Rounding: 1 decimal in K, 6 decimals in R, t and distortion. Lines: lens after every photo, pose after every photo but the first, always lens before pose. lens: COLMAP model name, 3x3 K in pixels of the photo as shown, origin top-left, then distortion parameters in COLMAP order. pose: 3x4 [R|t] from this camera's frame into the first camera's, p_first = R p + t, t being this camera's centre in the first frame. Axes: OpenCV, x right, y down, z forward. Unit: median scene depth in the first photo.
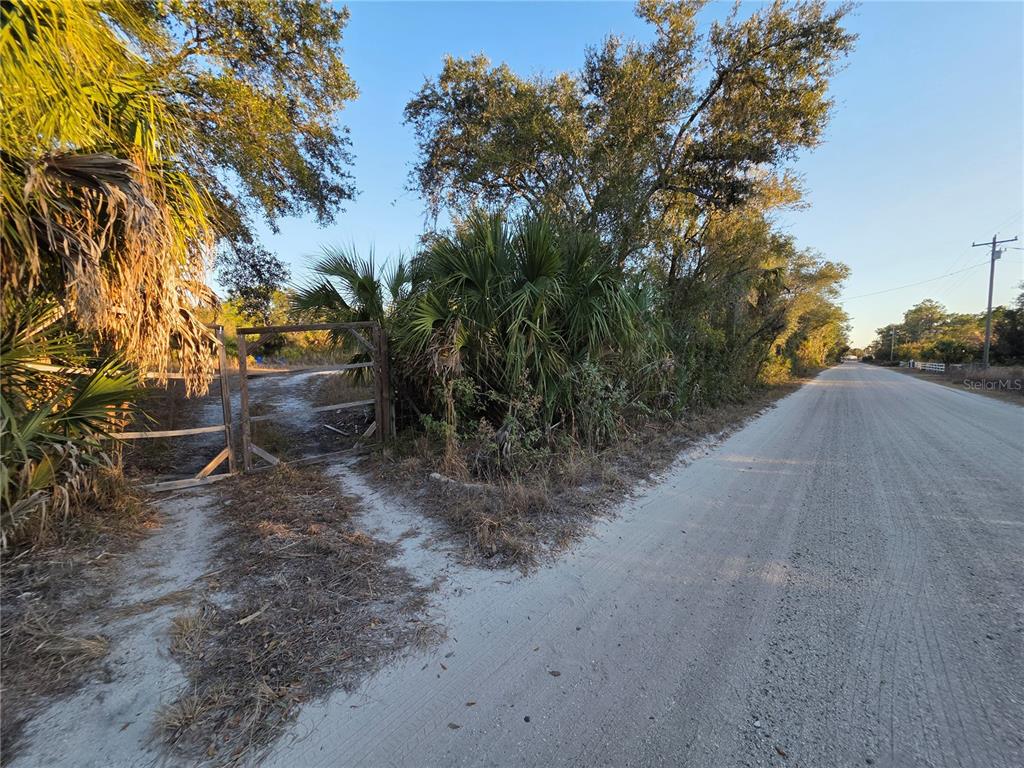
lens RADIAL K [[410.4, 0, 508.6], [0, 410.4, 381.7], [0, 0, 1]] dist [0.000146, 0.000994]
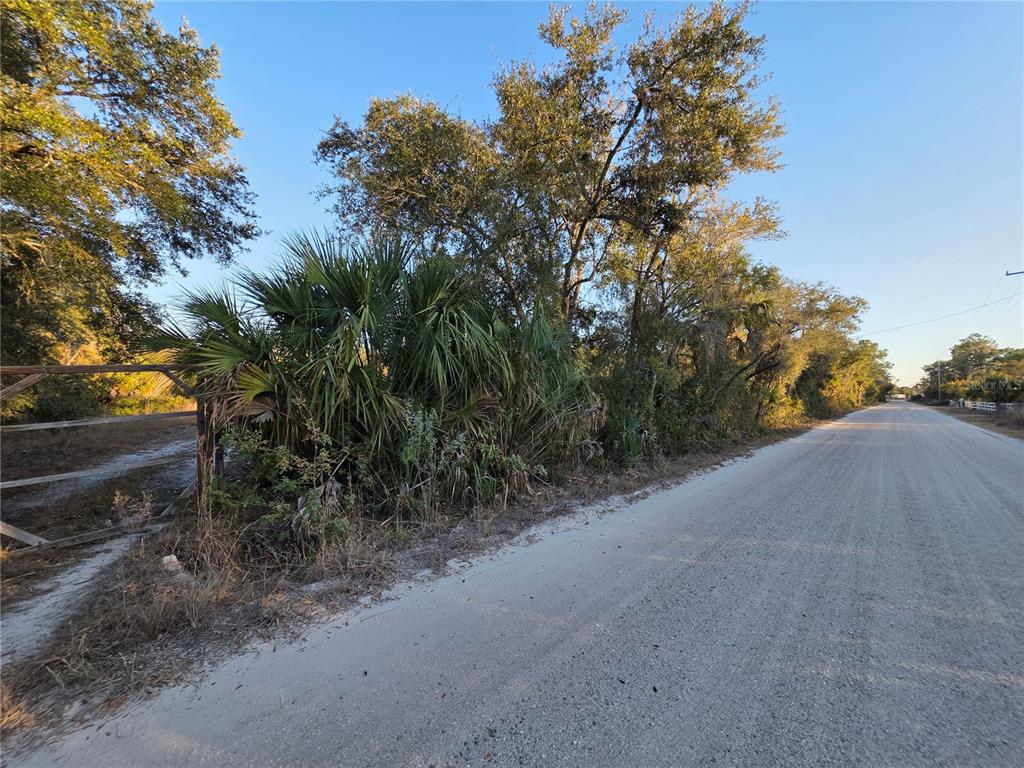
lens RADIAL K [[410.4, 0, 508.6], [0, 410.4, 381.7], [0, 0, 1]] dist [0.000146, 0.000994]
pose [[0.997657, -0.010986, -0.067531, 0.313912], [0.004076, 0.994815, -0.101619, -0.013963], [0.068297, 0.101105, 0.992529, 0.141992]]
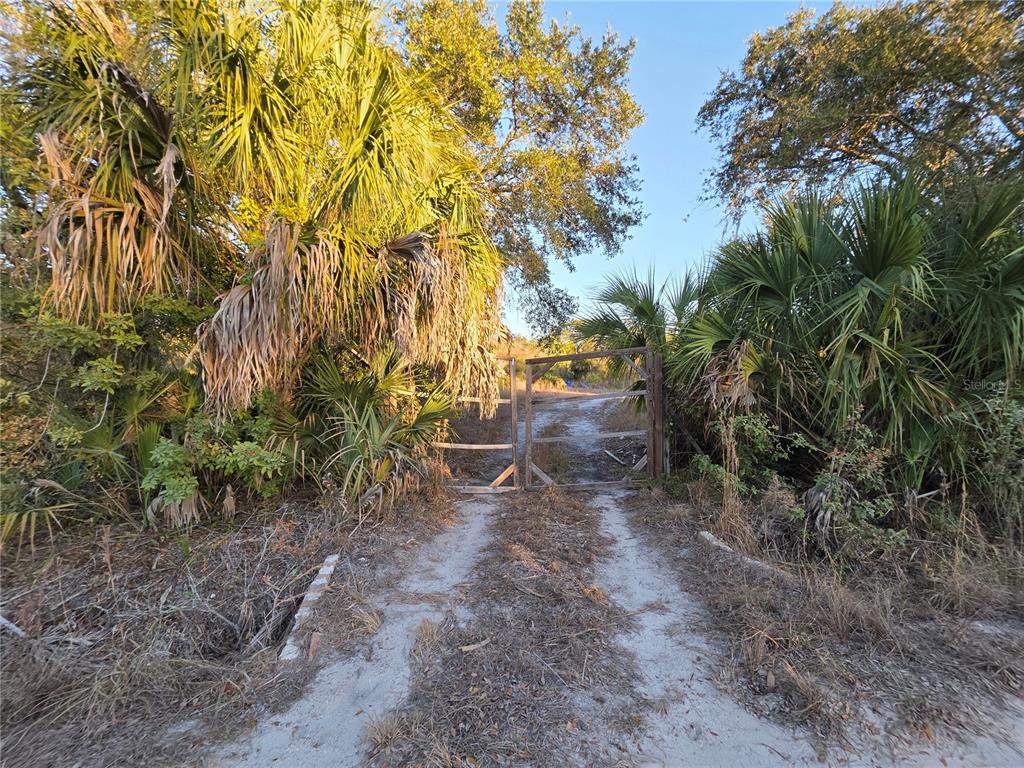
lens RADIAL K [[410.4, 0, 508.6], [0, 410.4, 381.7], [0, 0, 1]] dist [0.000146, 0.000994]
pose [[0.760843, 0.003831, -0.648925, 0.028515], [-0.041142, 0.998256, -0.042345, -0.012109], [0.647631, 0.058916, 0.759673, 0.076330]]
